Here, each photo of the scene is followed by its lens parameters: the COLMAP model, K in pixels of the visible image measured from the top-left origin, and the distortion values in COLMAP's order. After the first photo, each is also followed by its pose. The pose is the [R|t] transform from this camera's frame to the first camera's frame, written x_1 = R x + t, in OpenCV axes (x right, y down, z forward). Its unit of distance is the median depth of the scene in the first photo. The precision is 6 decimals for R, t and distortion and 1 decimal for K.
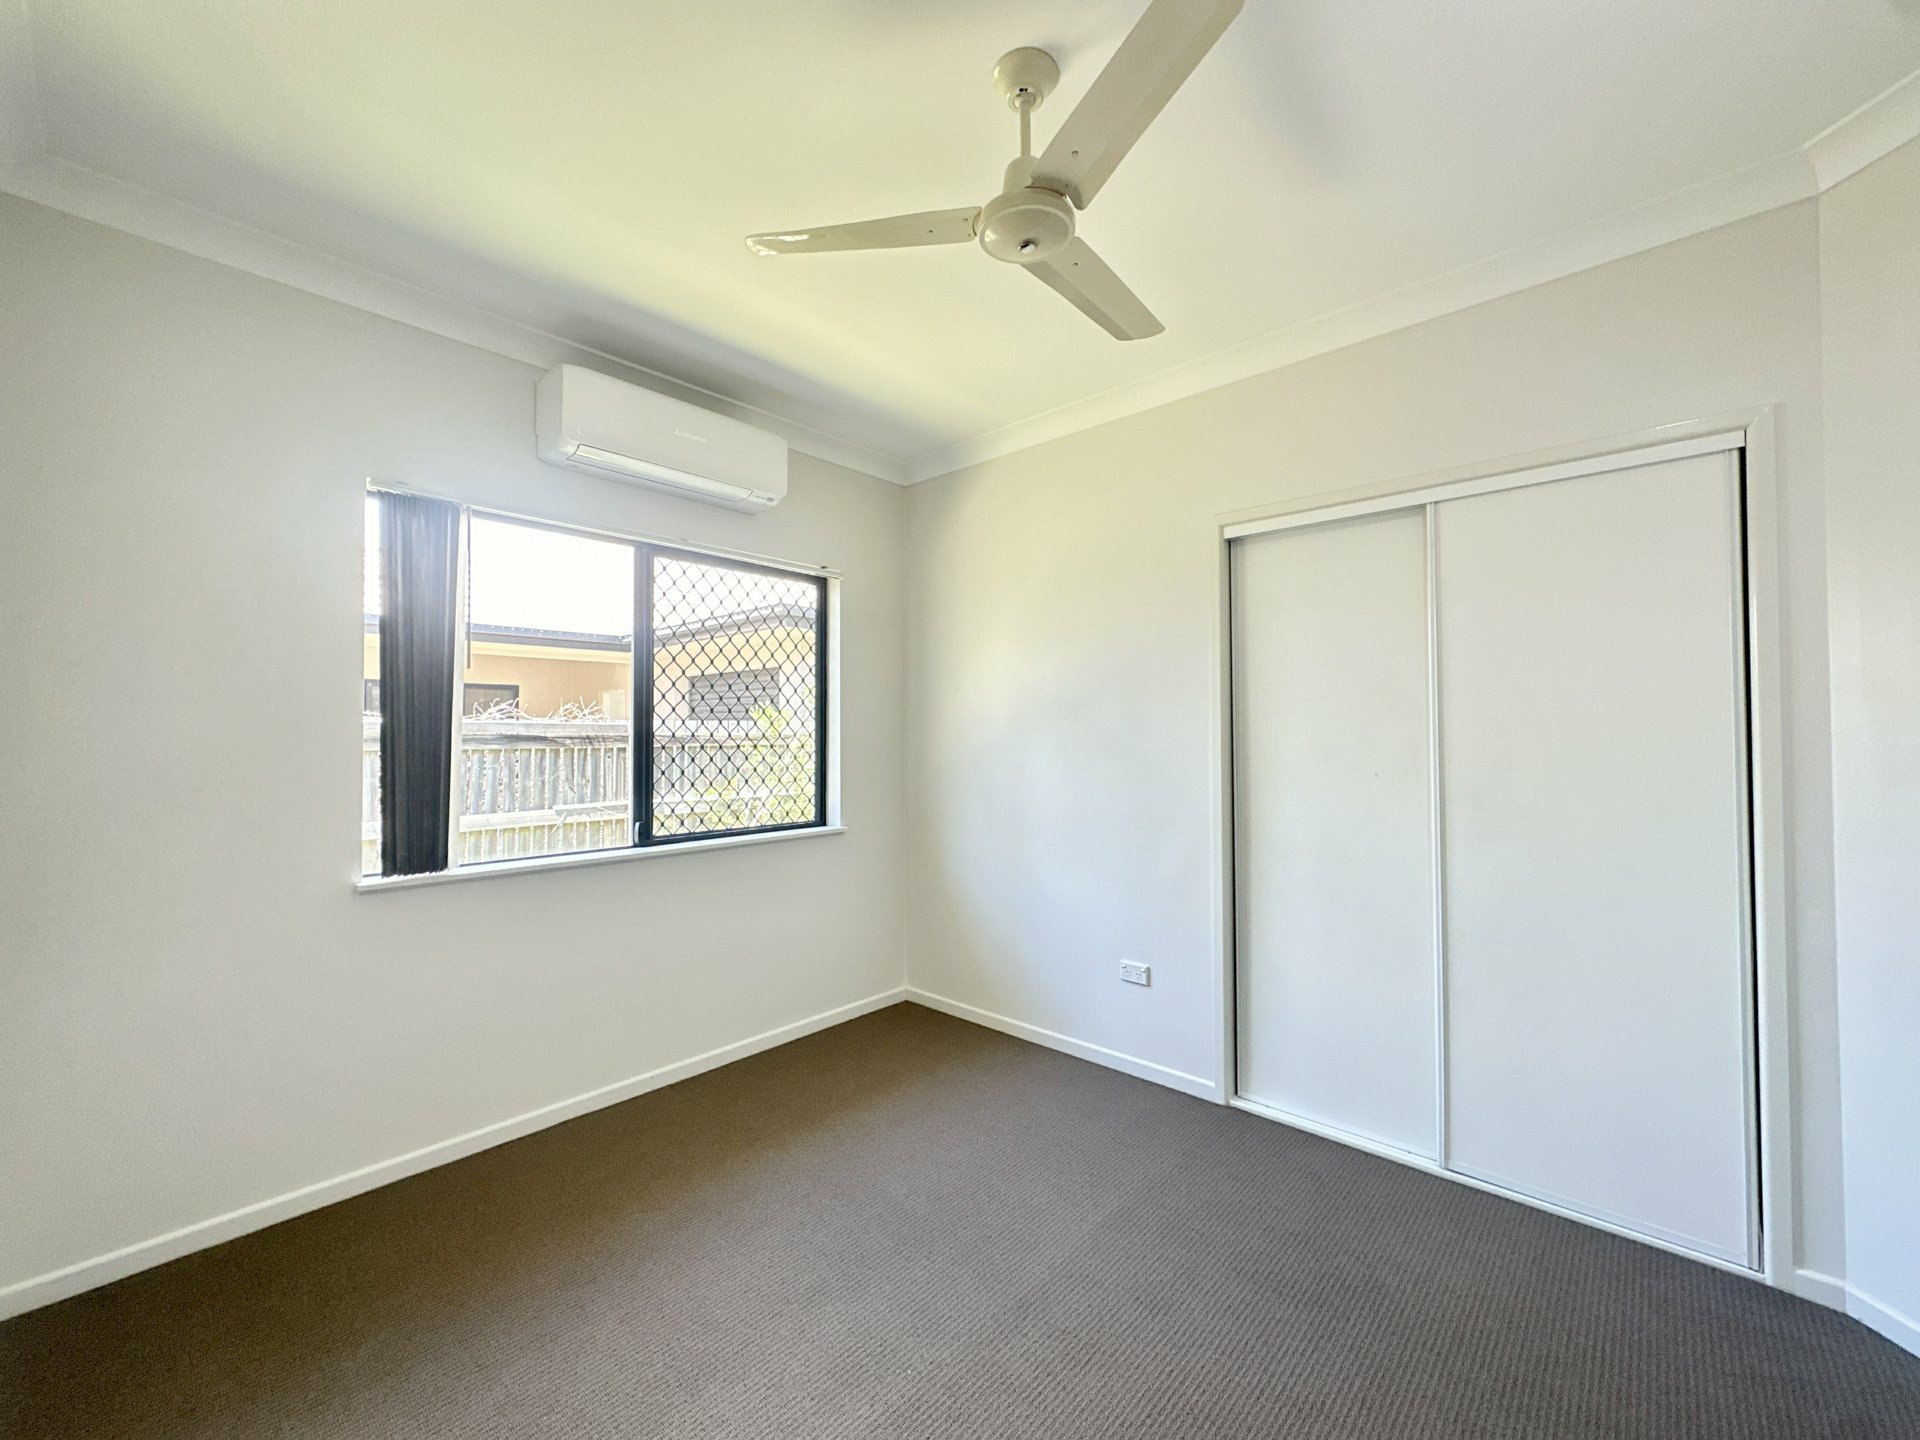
lens RADIAL K [[760.8, 0, 952.9], [0, 760.8, 727.3], [0, 0, 1]] dist [0.000478, 0.000098]
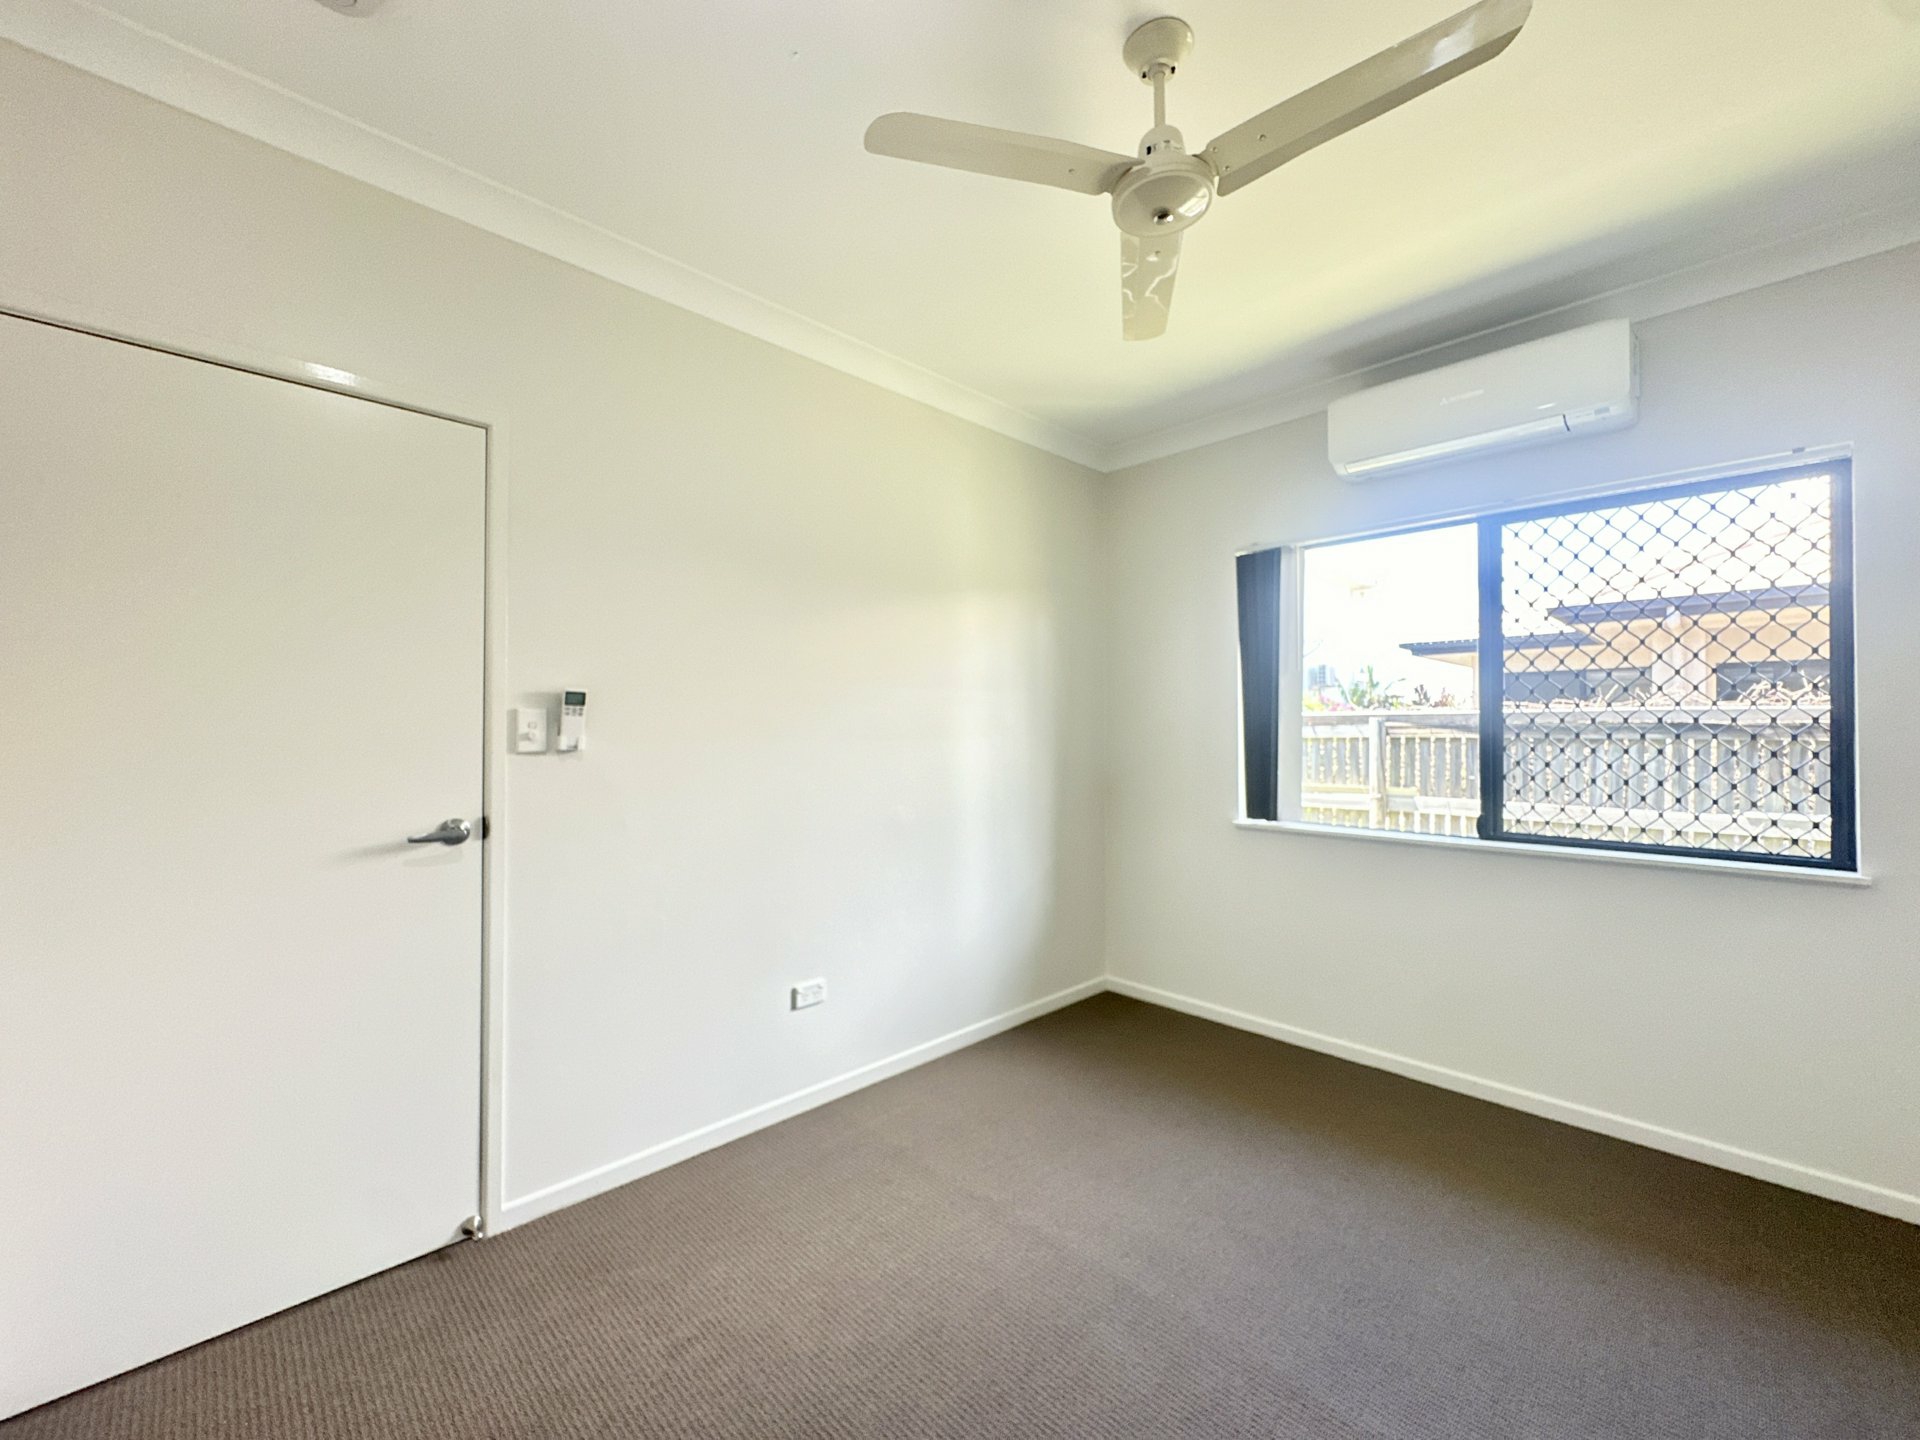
lens RADIAL K [[760.8, 0, 969.3], [0, 760.8, 726.2], [0, 0, 1]] dist [0.000478, 0.000098]
pose [[-0.036603, 0.000904, -0.999329, 0.543140], [0.013243, 0.999912, 0.000420, 0.007989], [0.999242, -0.013219, -0.036612, 0.389086]]
